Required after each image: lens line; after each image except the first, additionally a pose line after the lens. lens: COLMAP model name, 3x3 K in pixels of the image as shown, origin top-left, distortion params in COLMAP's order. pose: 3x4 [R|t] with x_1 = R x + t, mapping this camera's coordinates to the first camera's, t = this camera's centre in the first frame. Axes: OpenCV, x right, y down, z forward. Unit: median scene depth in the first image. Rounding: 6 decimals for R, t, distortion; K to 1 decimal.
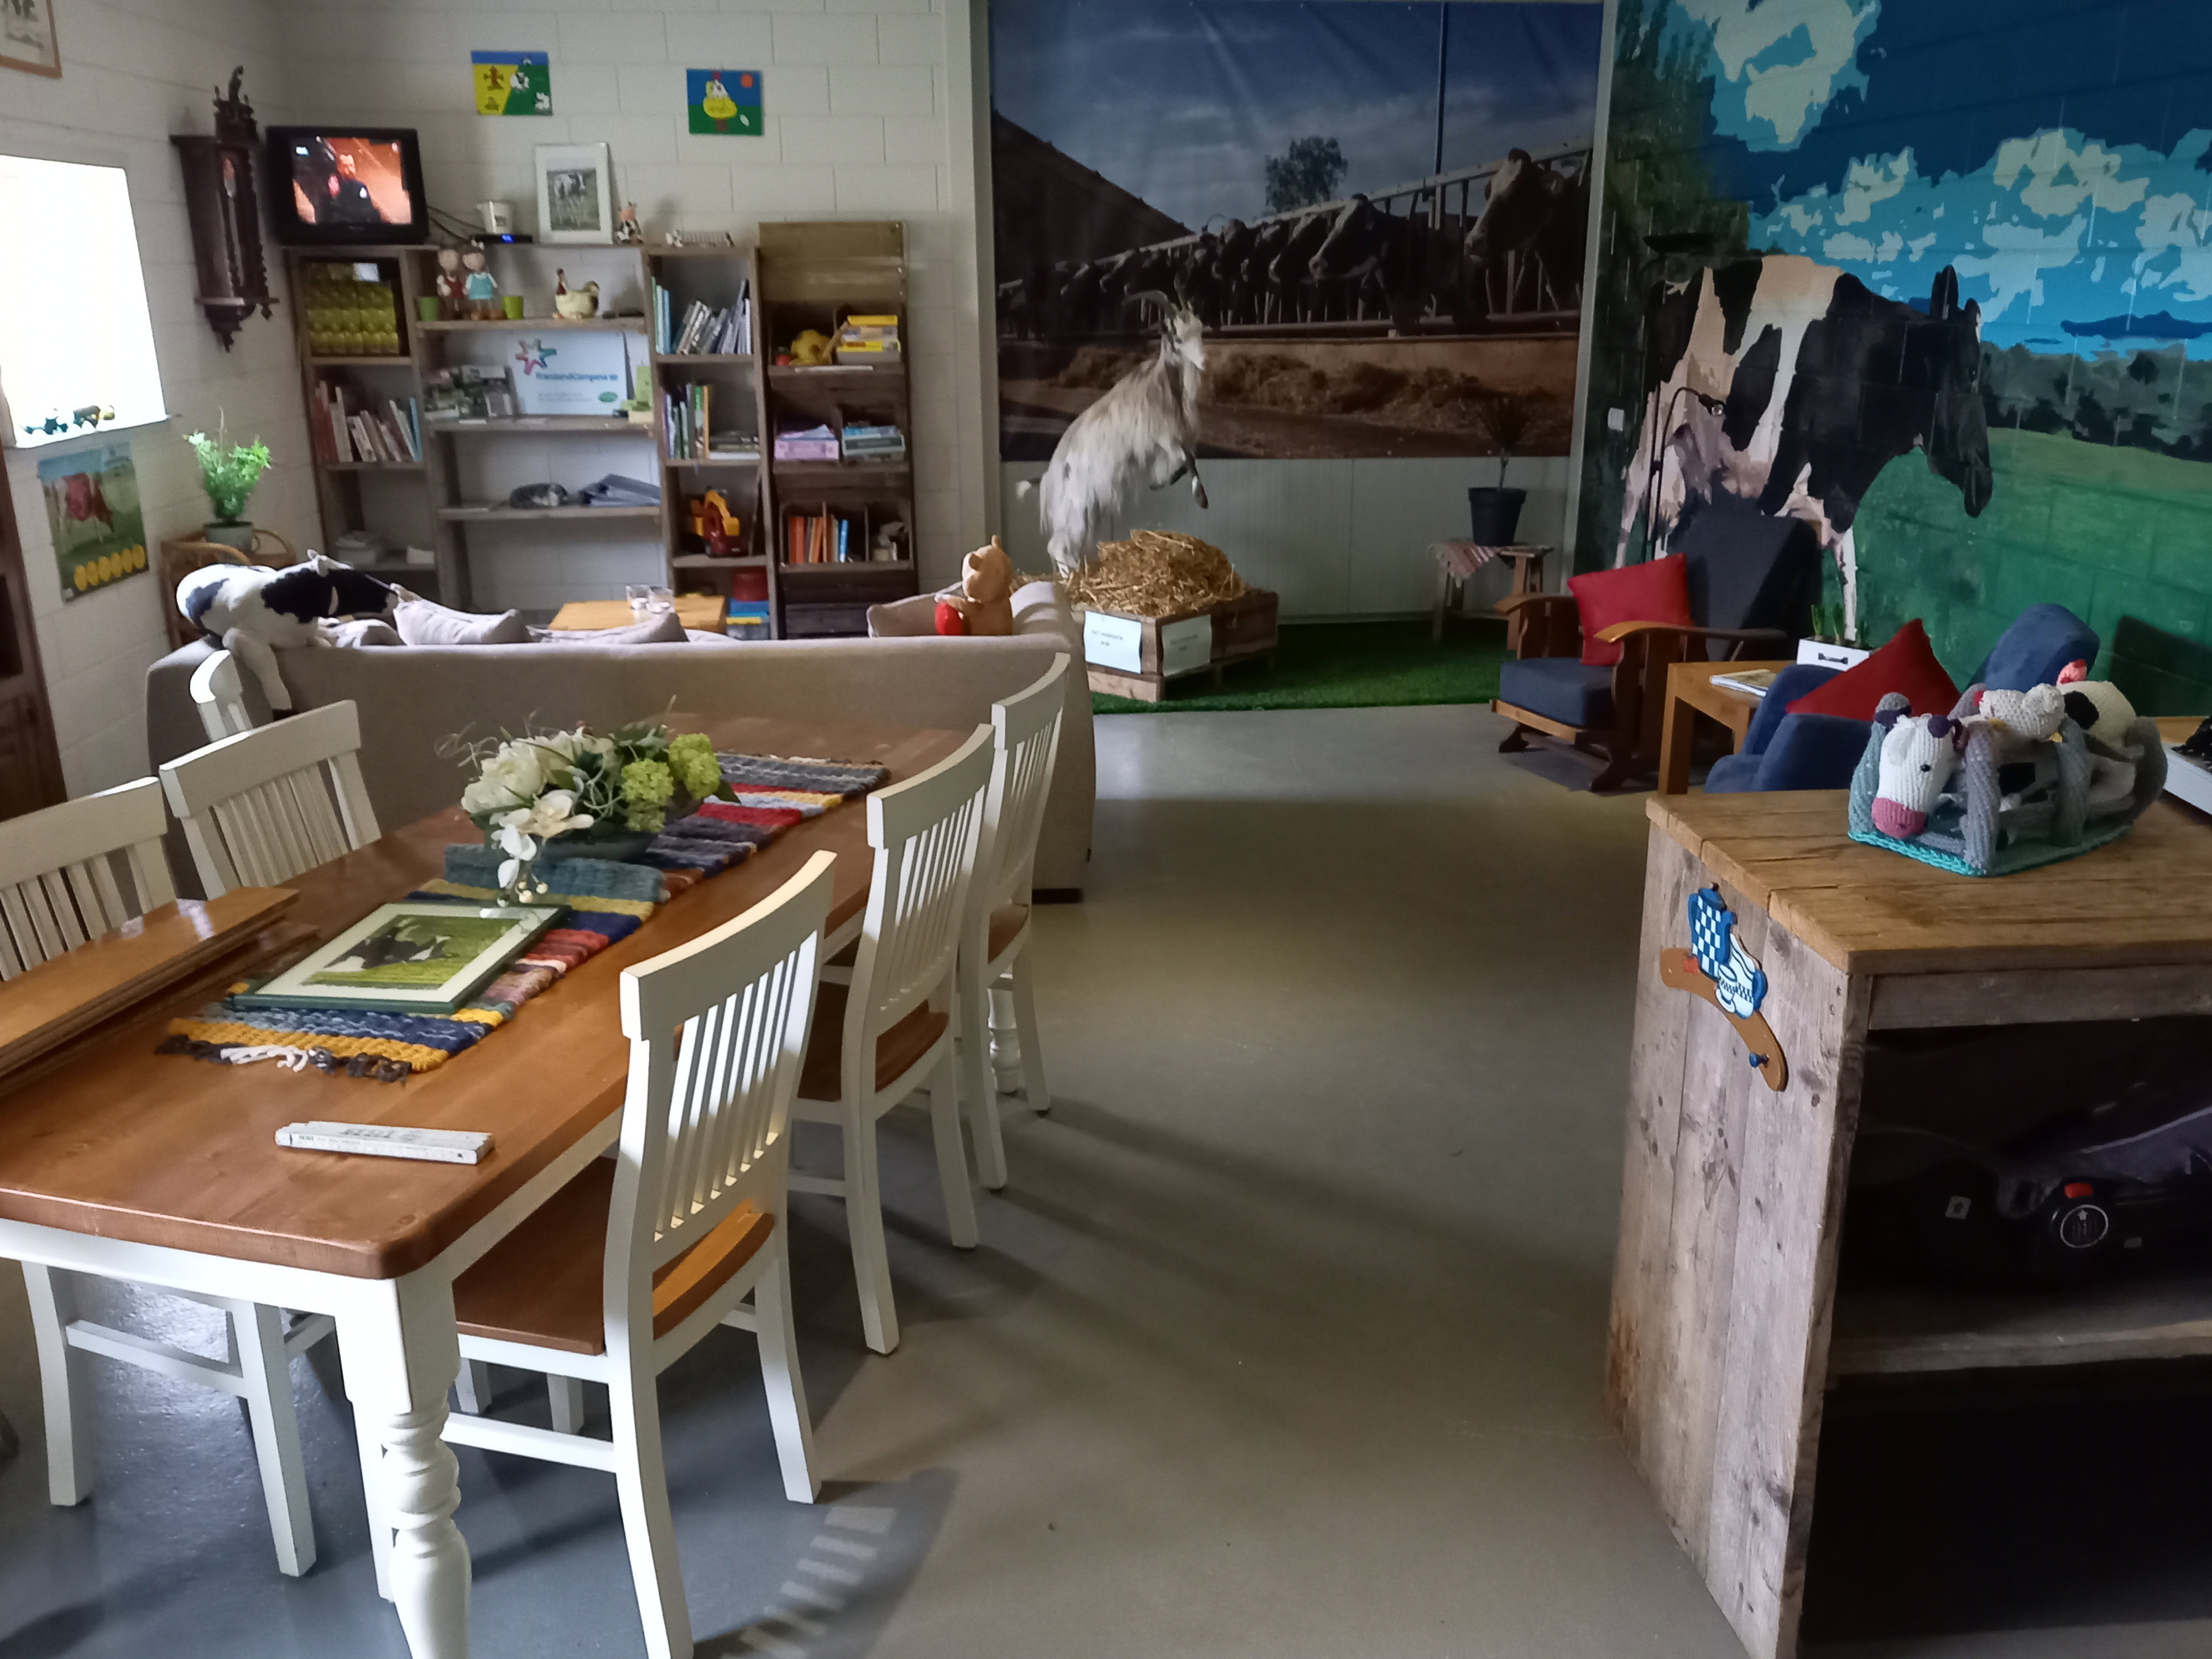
lens RADIAL K [[1759.3, 0, 1111.6], [0, 1759.3, 820.8], [0, 0, 1]] dist [0.049778, -0.058906]
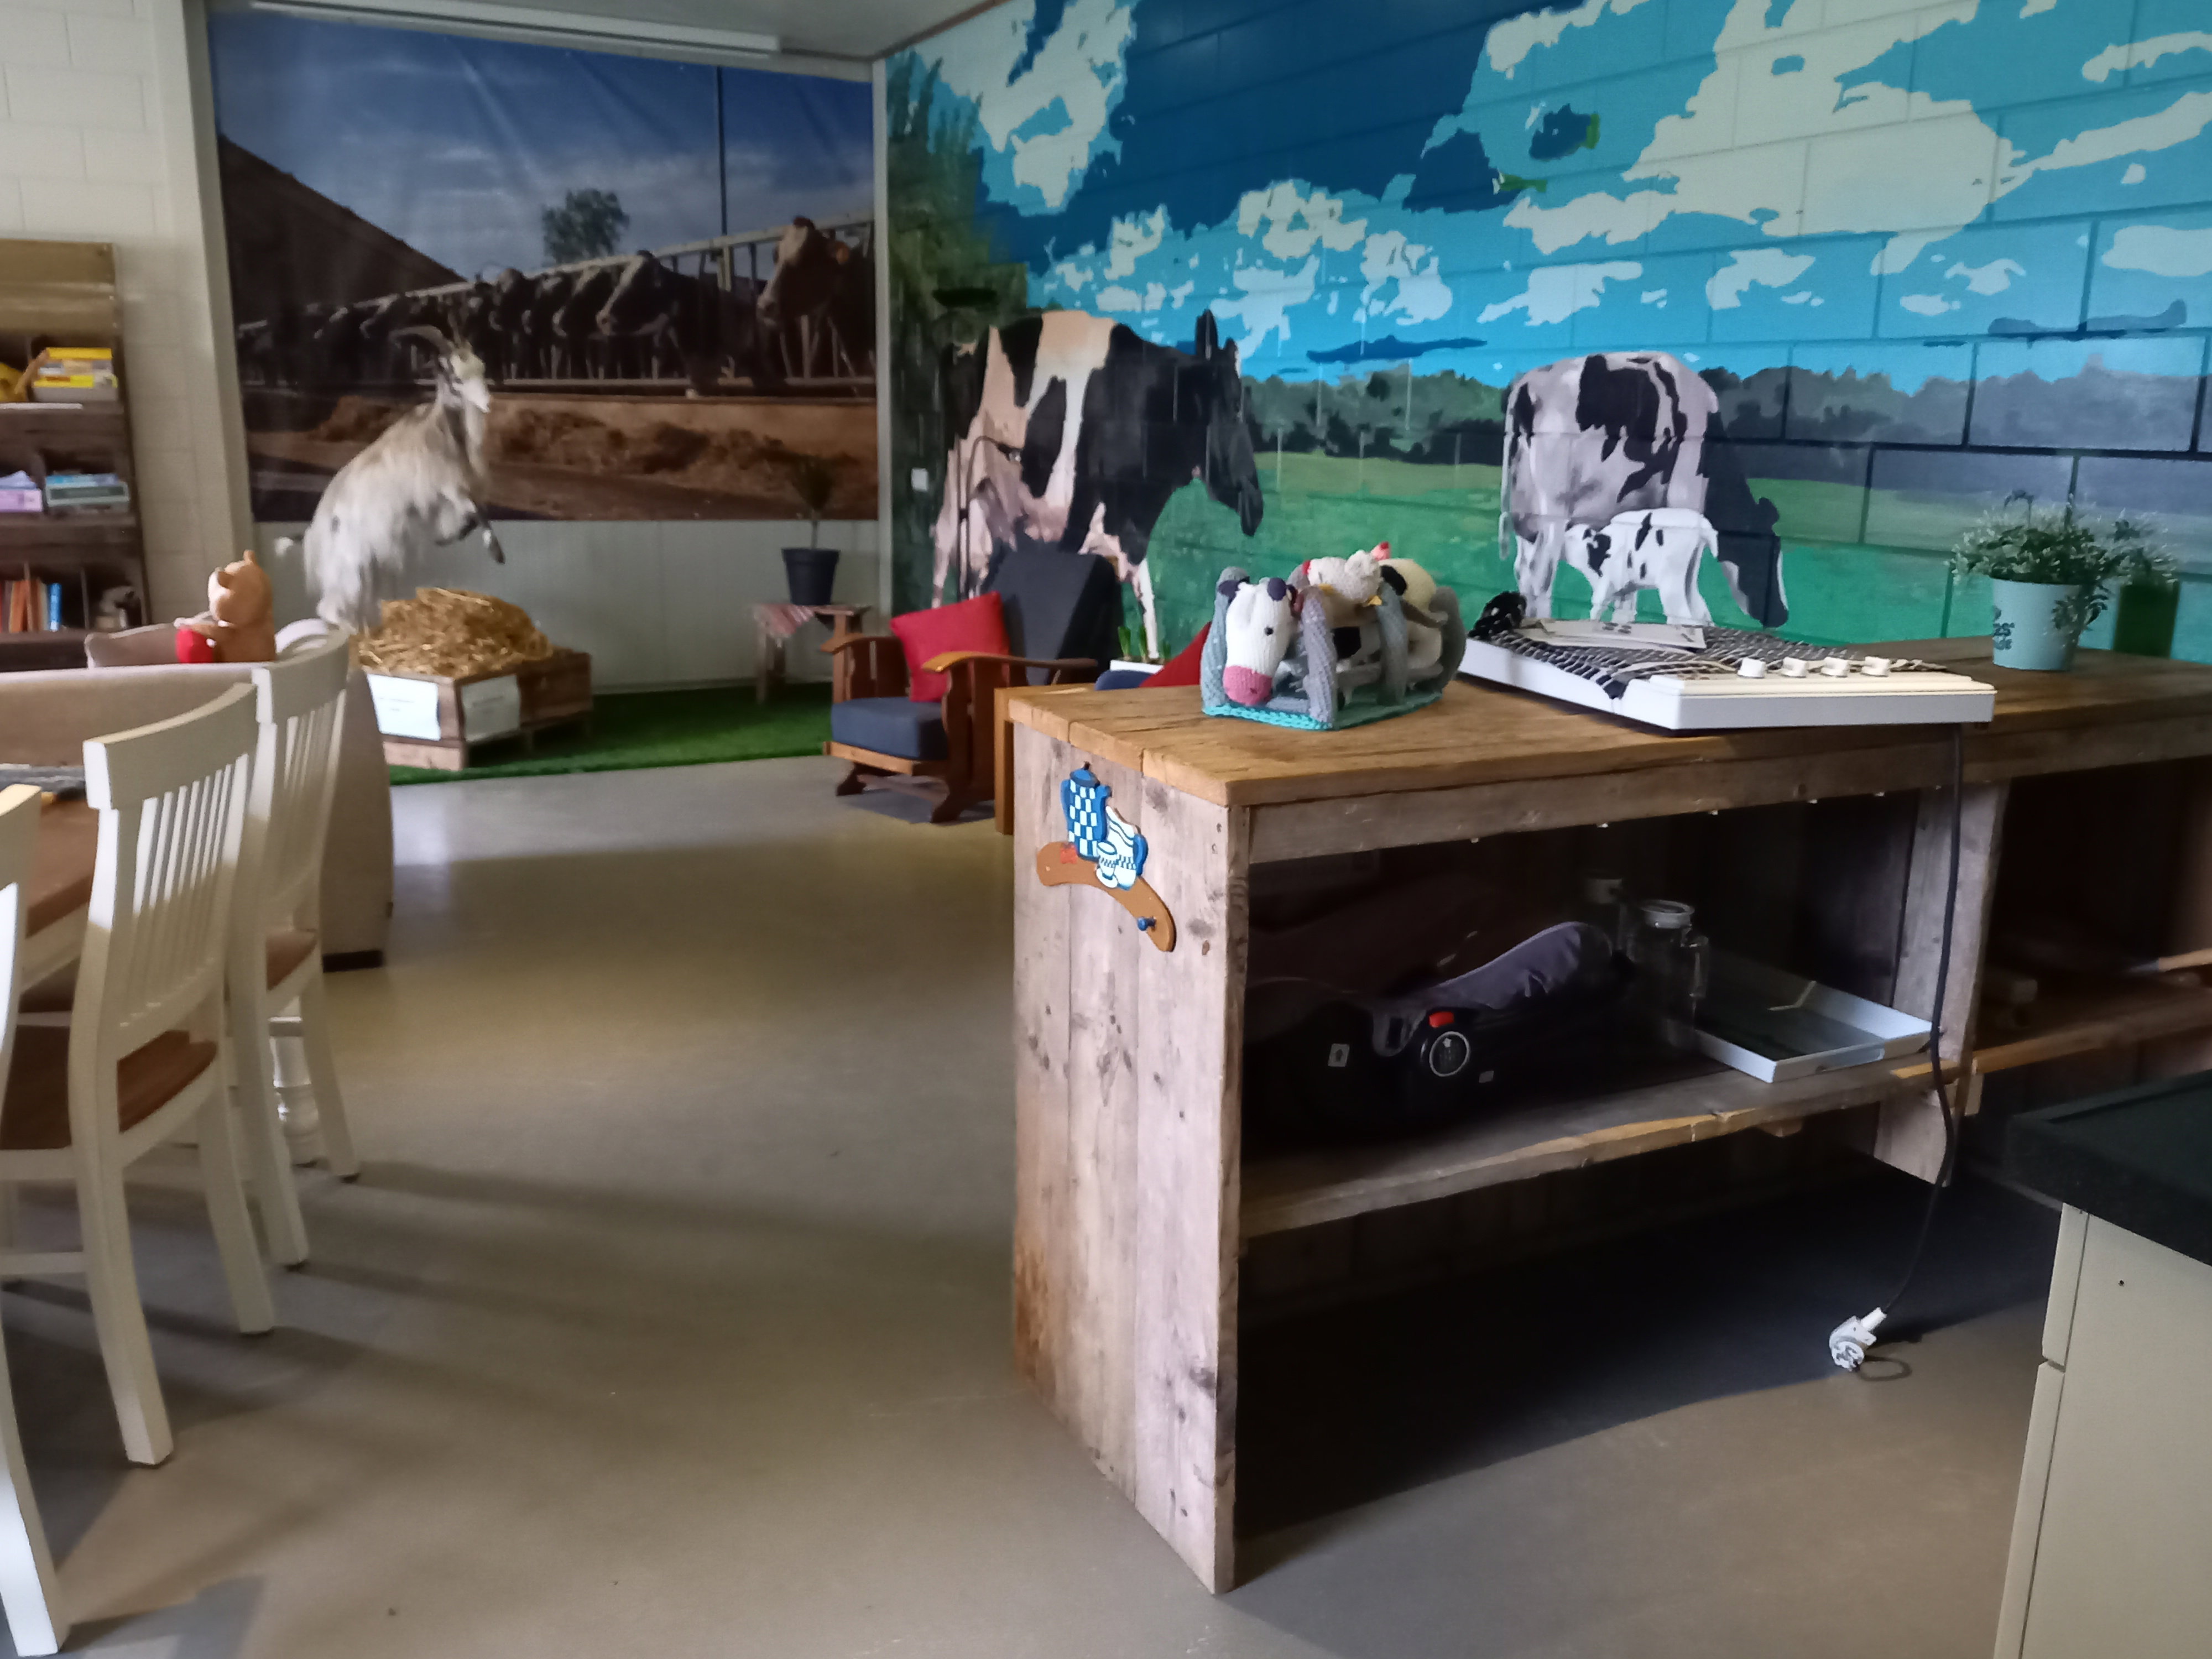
lens RADIAL K [[1769.8, 0, 1101.3], [0, 1769.8, 820.9], [0, 0, 1]] dist [0.044498, -0.056890]
pose [[0.929546, -0.062841, 0.363311, -0.001902], [0.088625, 0.994561, -0.054724, 0.034688], [-0.357896, 0.083067, 0.930059, 0.026788]]
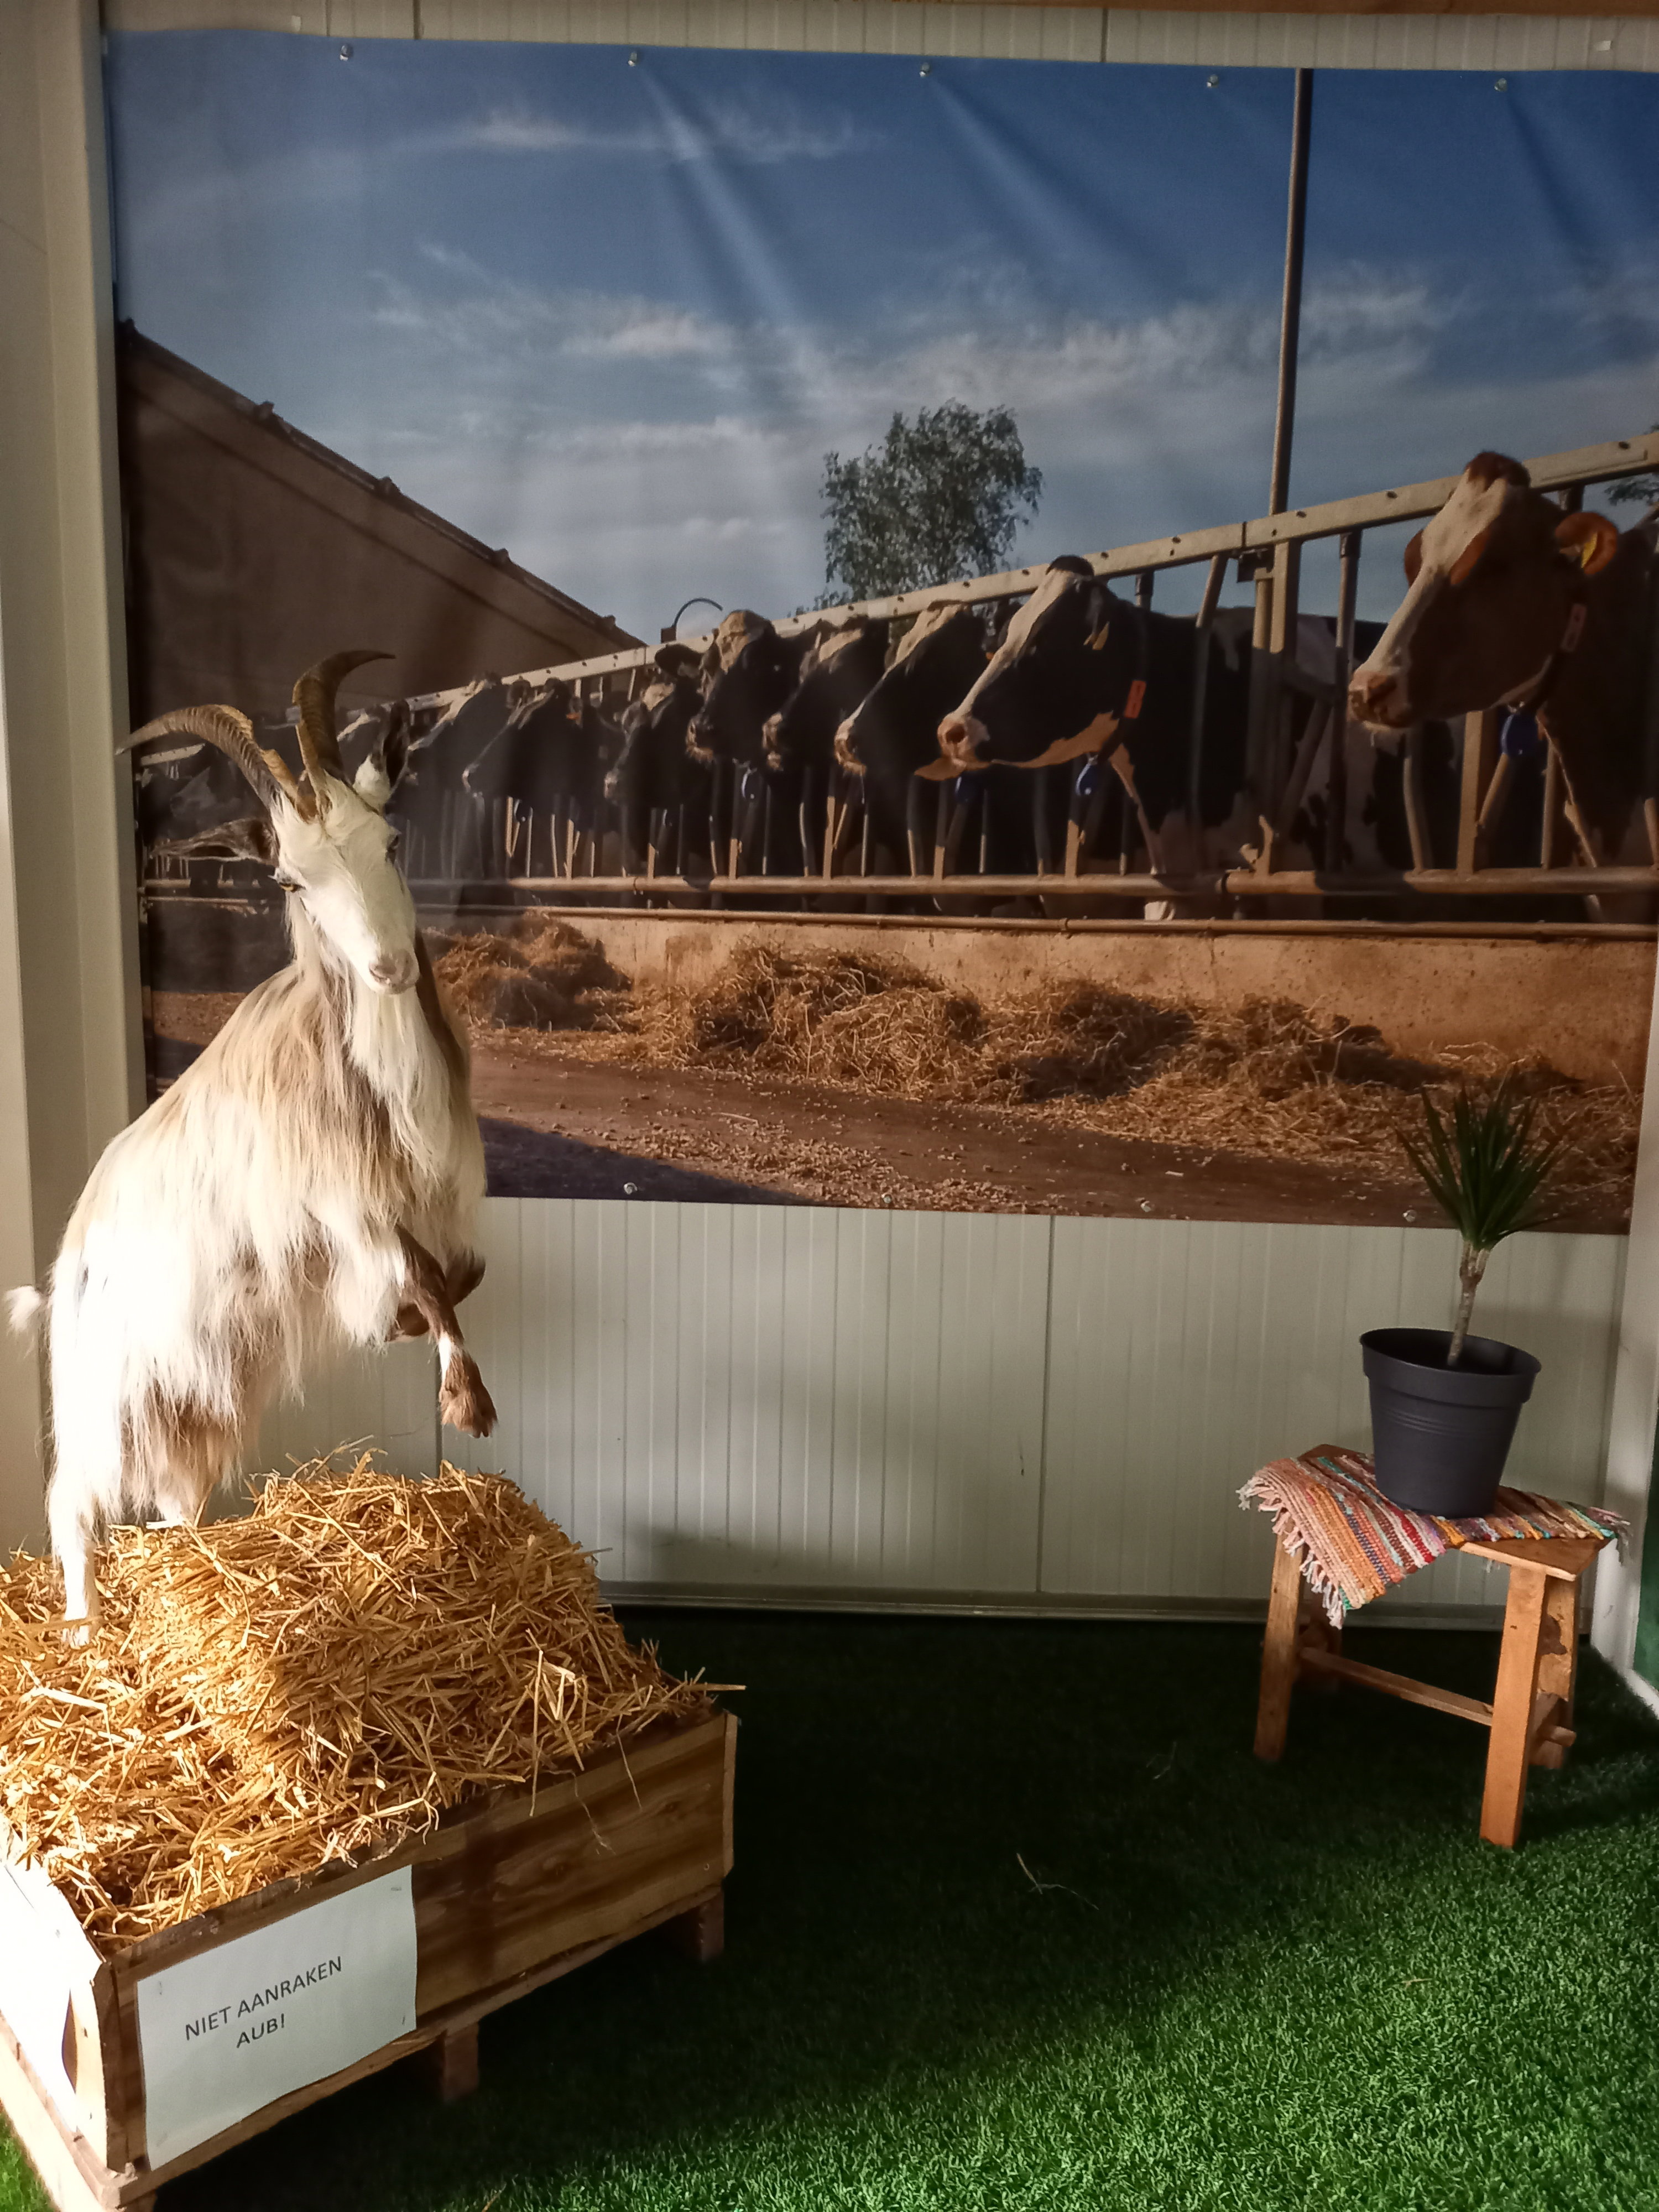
lens RADIAL K [[1588.0, 0, 834.1], [0, 1588.0, 1090.5], [0, 0, 1]] dist [0.061787, -0.068129]
pose [[0.995781, 0.041288, -0.081948, 0.125767], [-0.054583, 0.984396, -0.167288, -0.184421], [0.073763, 0.171055, 0.982496, 0.695220]]
